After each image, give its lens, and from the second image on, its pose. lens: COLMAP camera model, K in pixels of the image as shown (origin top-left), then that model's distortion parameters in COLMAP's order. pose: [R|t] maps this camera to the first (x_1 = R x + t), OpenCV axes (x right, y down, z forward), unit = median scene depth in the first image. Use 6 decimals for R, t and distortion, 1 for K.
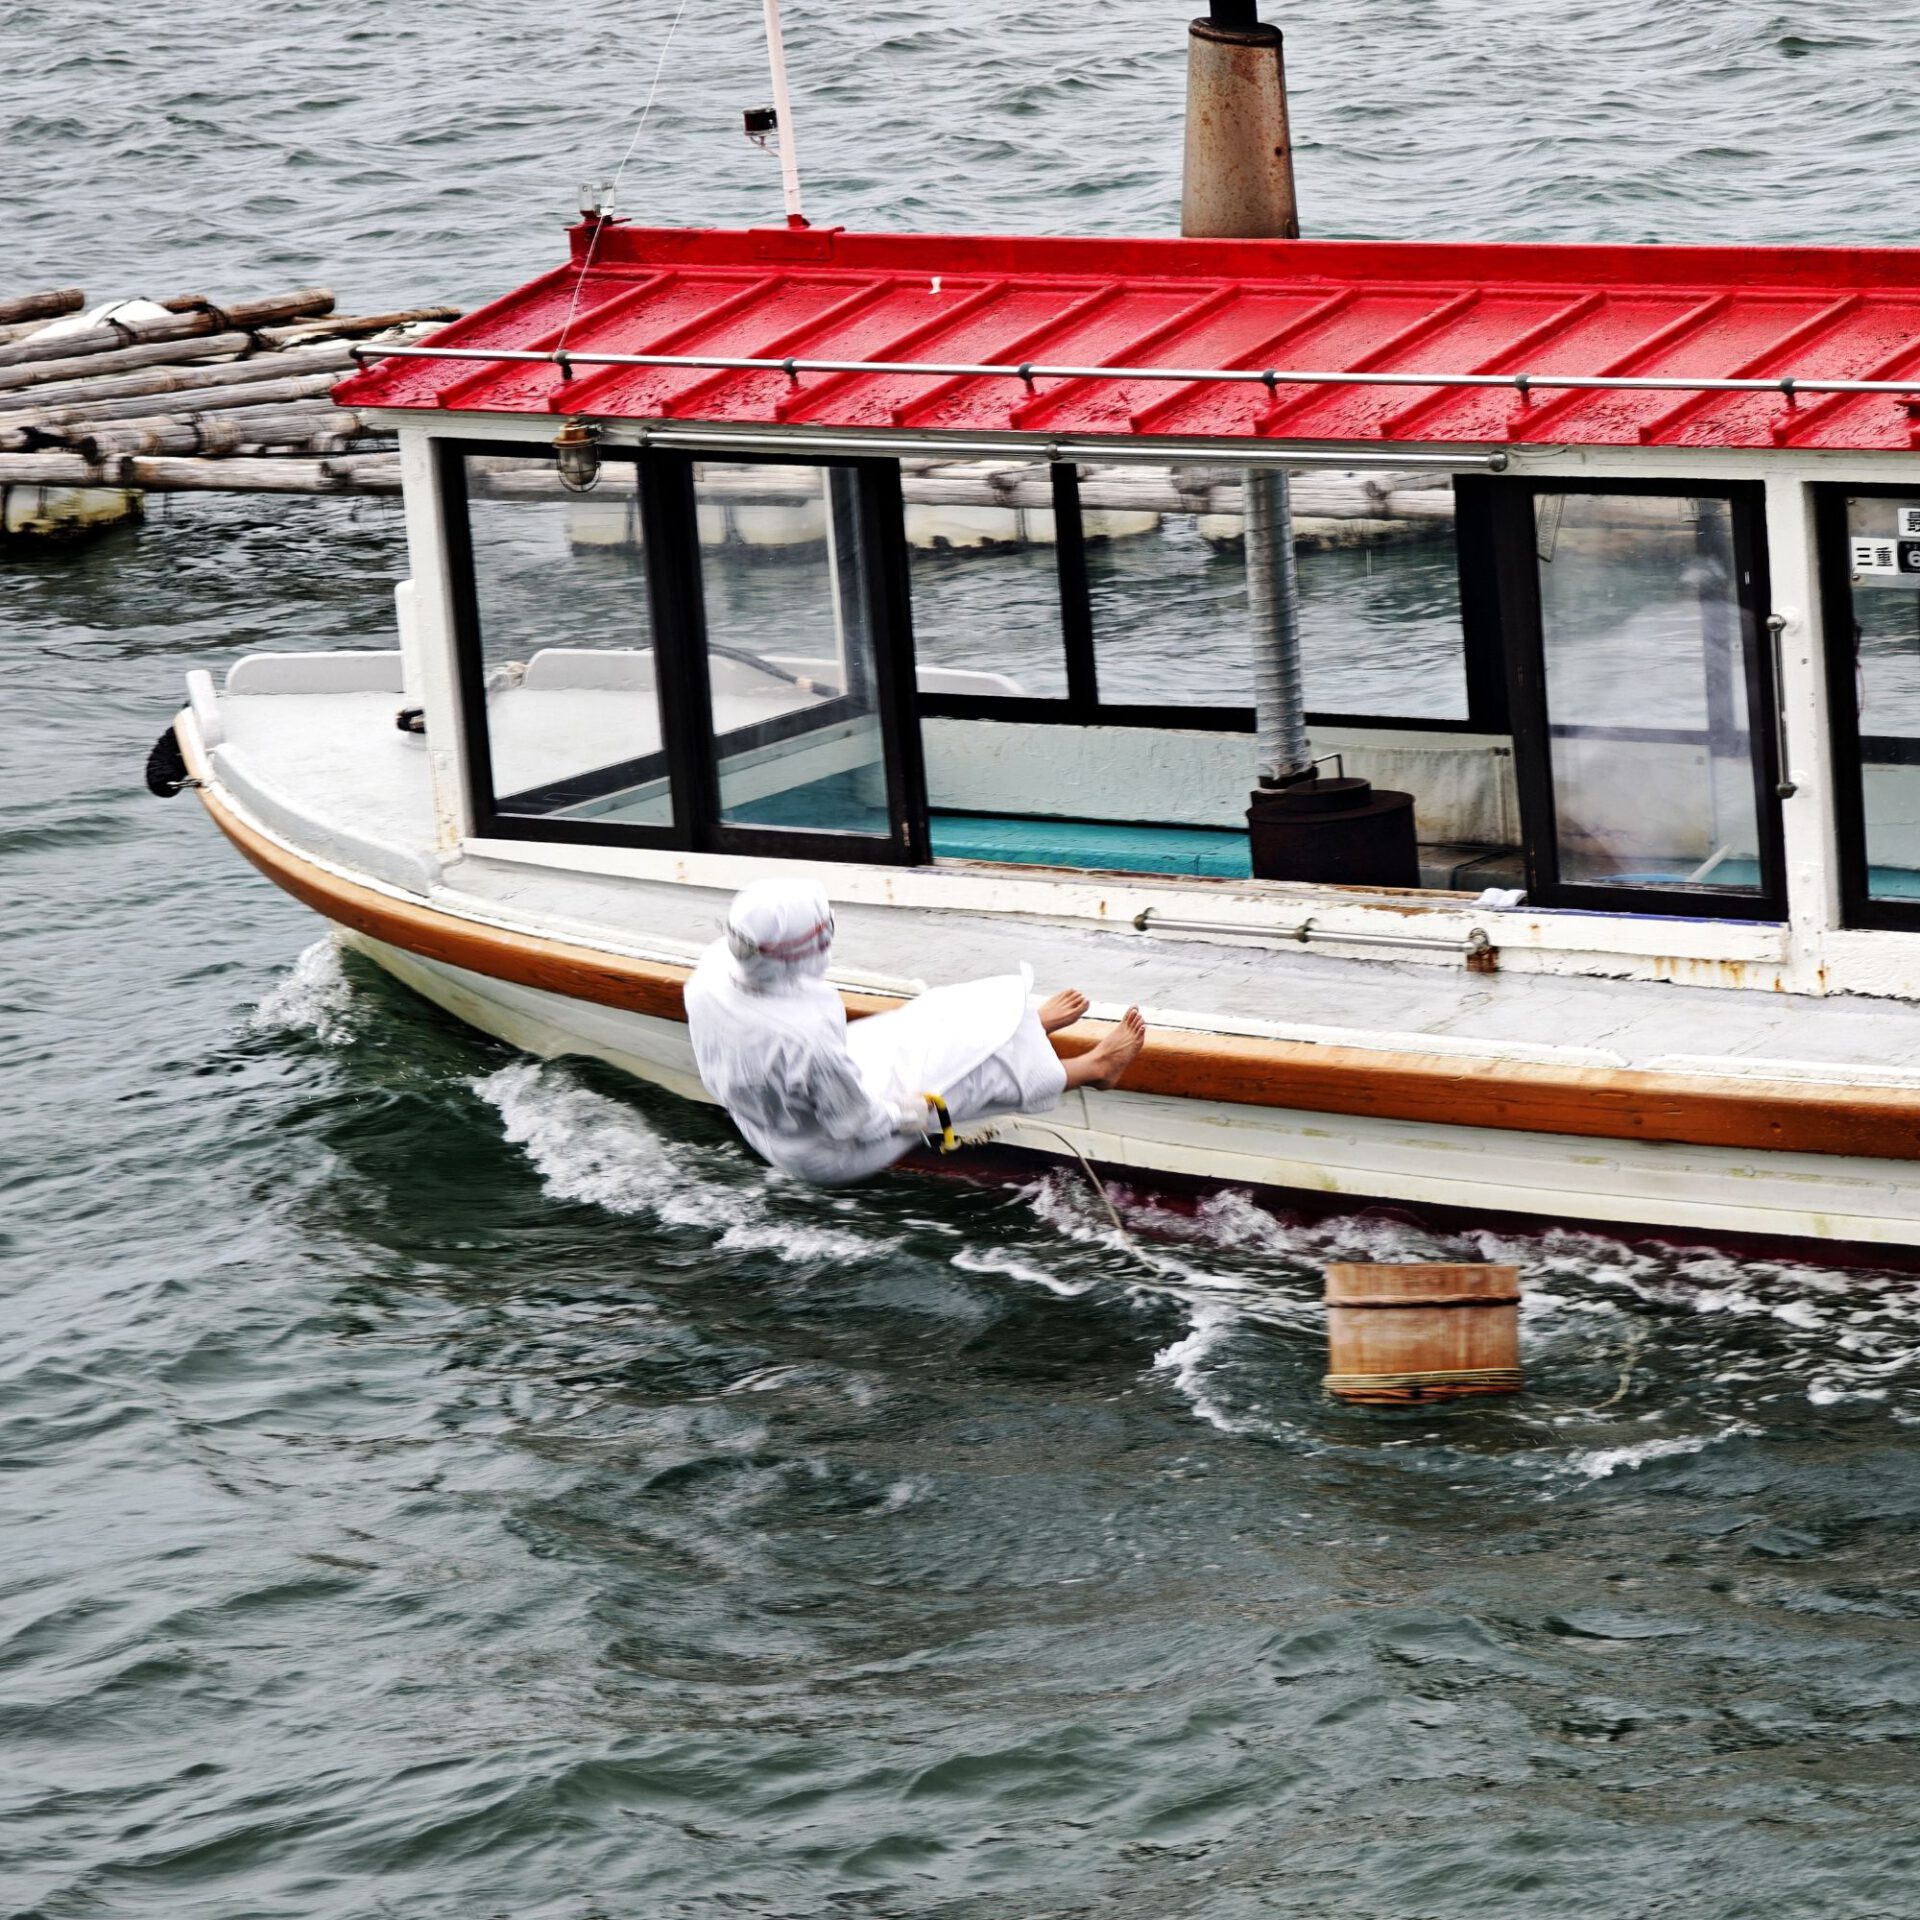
lens RADIAL K [[8222.3, 0, 960.0], [0, 8222.3, 960.0], [0, 0, 1]] dist [0.460467, -13.675875]
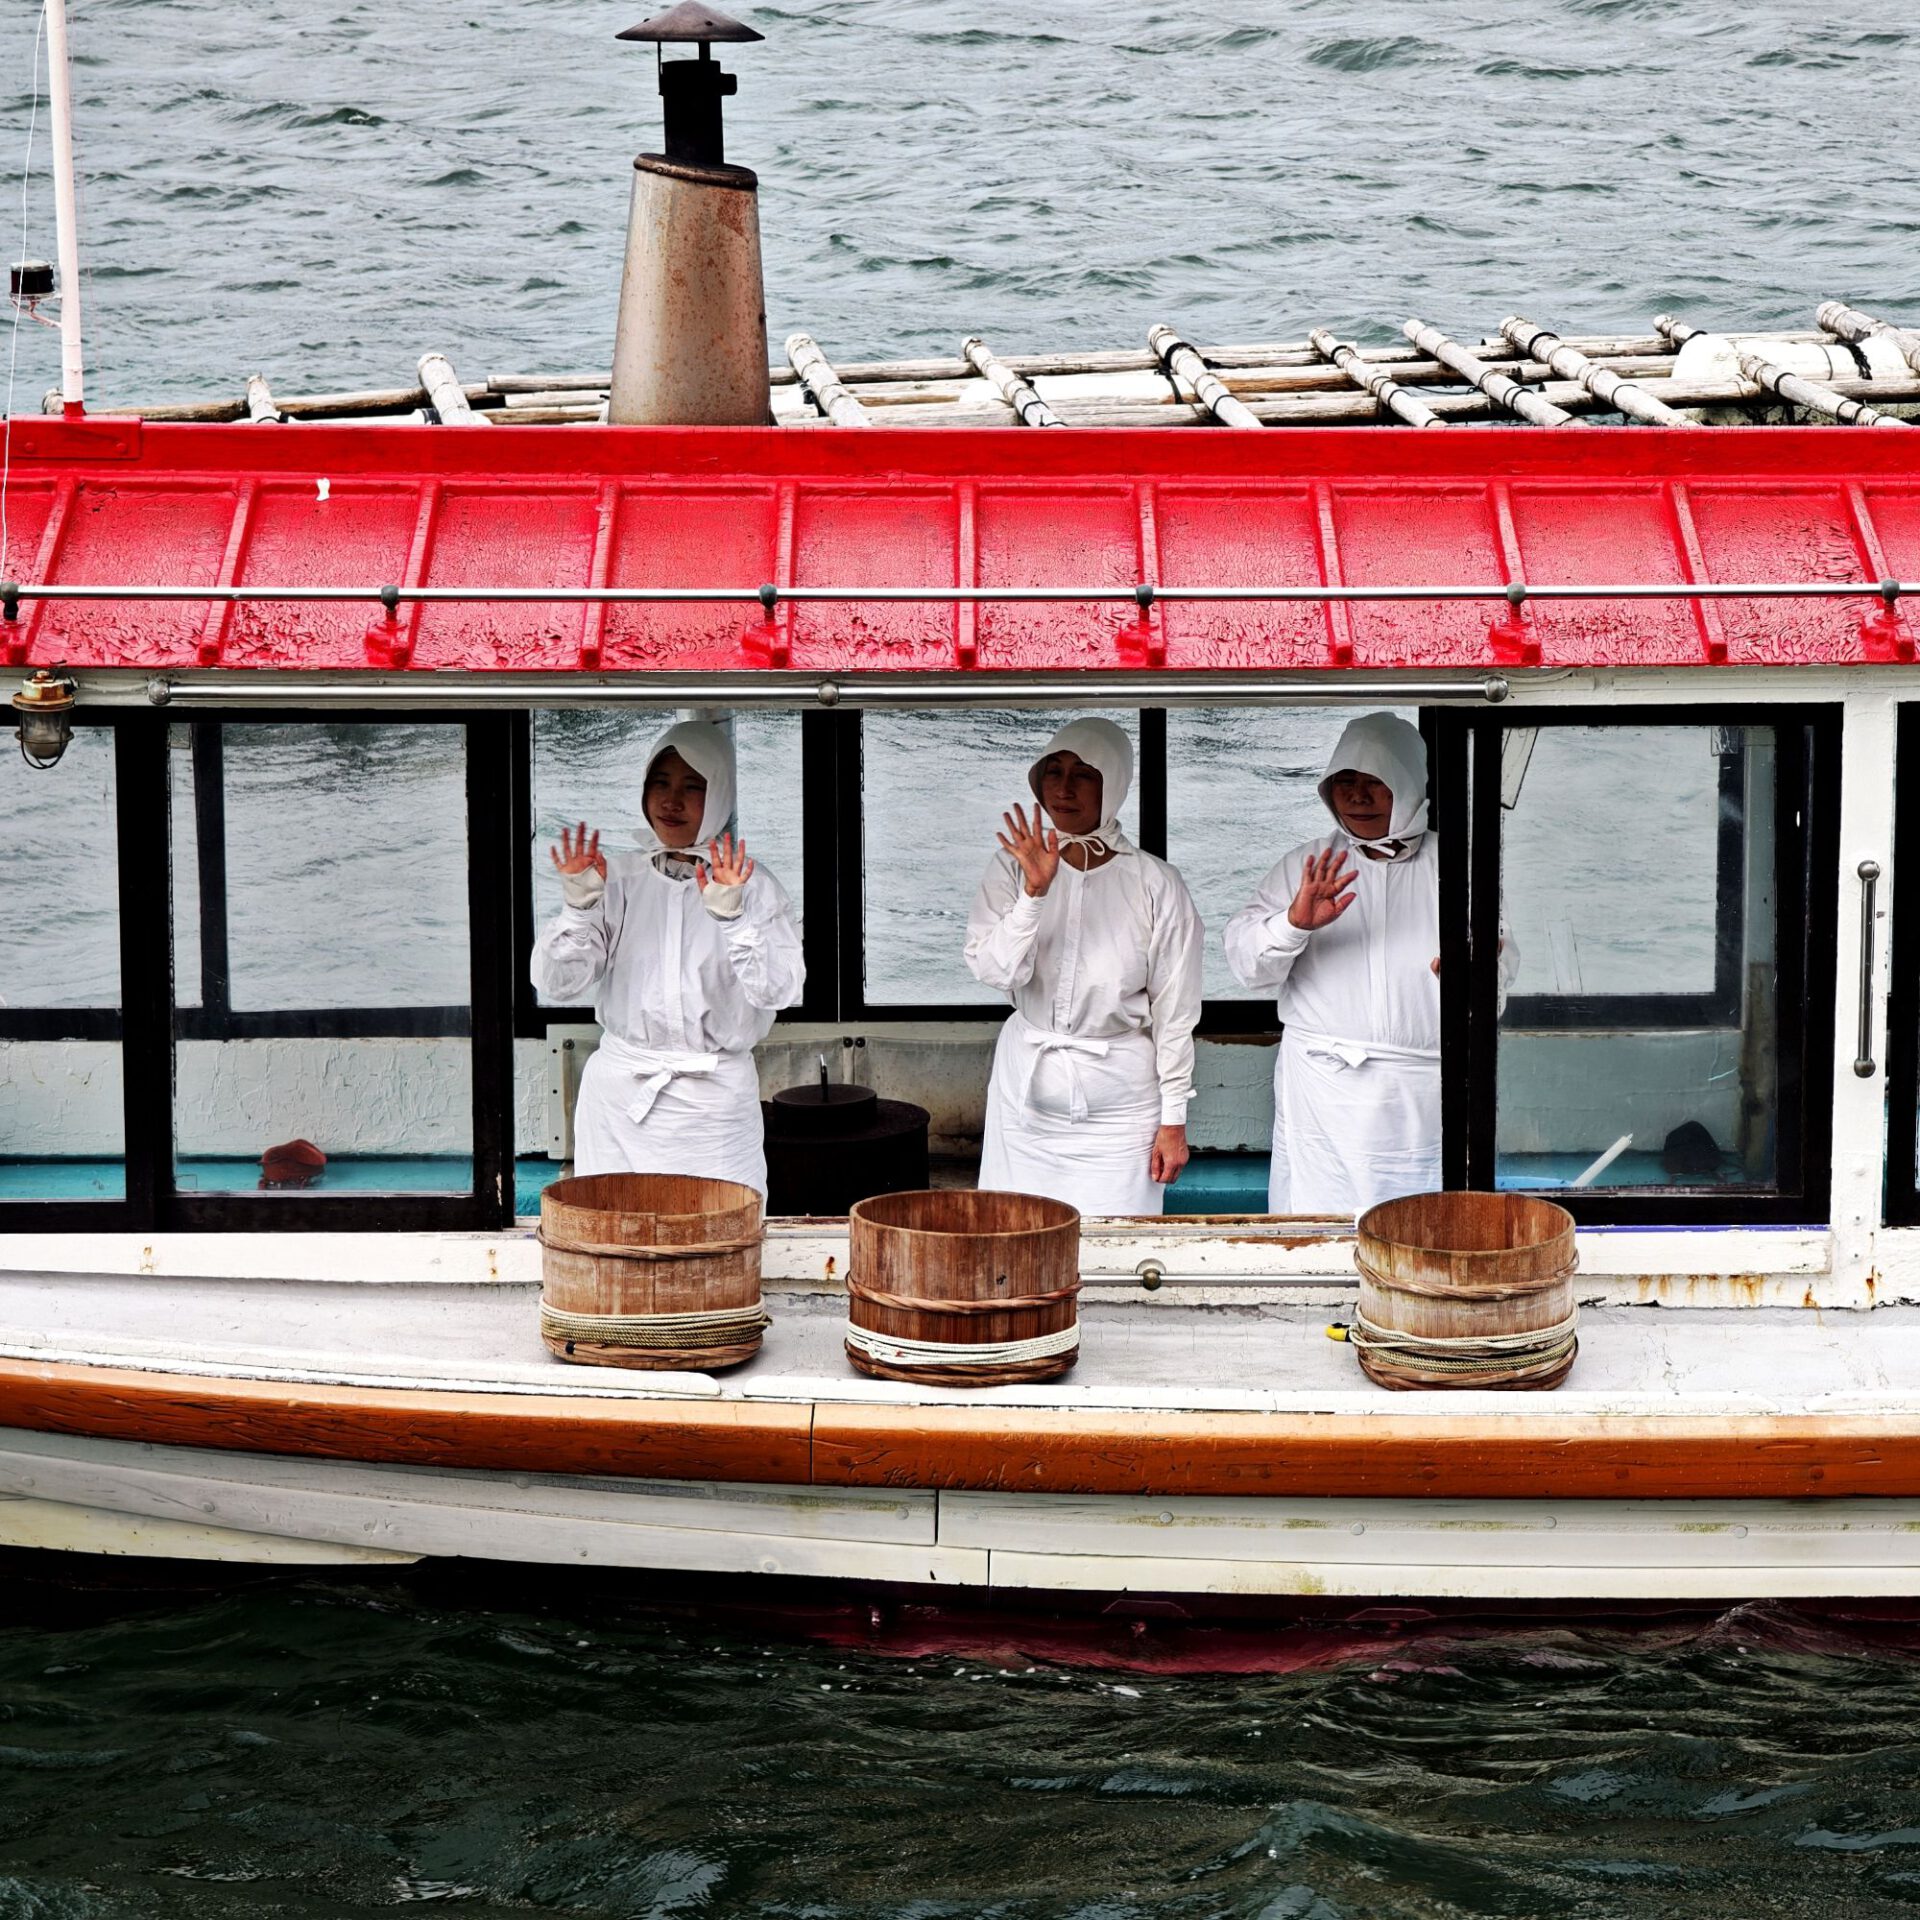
lens RADIAL K [[8222.3, 0, 960.0], [0, 8222.3, 960.0], [0, 0, 1]] dist [0.460467, -13.675875]
pose [[0.799605, -0.049876, 0.598451, -0.457865], [0.062983, 0.998014, -0.000976, -0.035050], [-0.597214, 0.038473, 0.801159, 0.362008]]
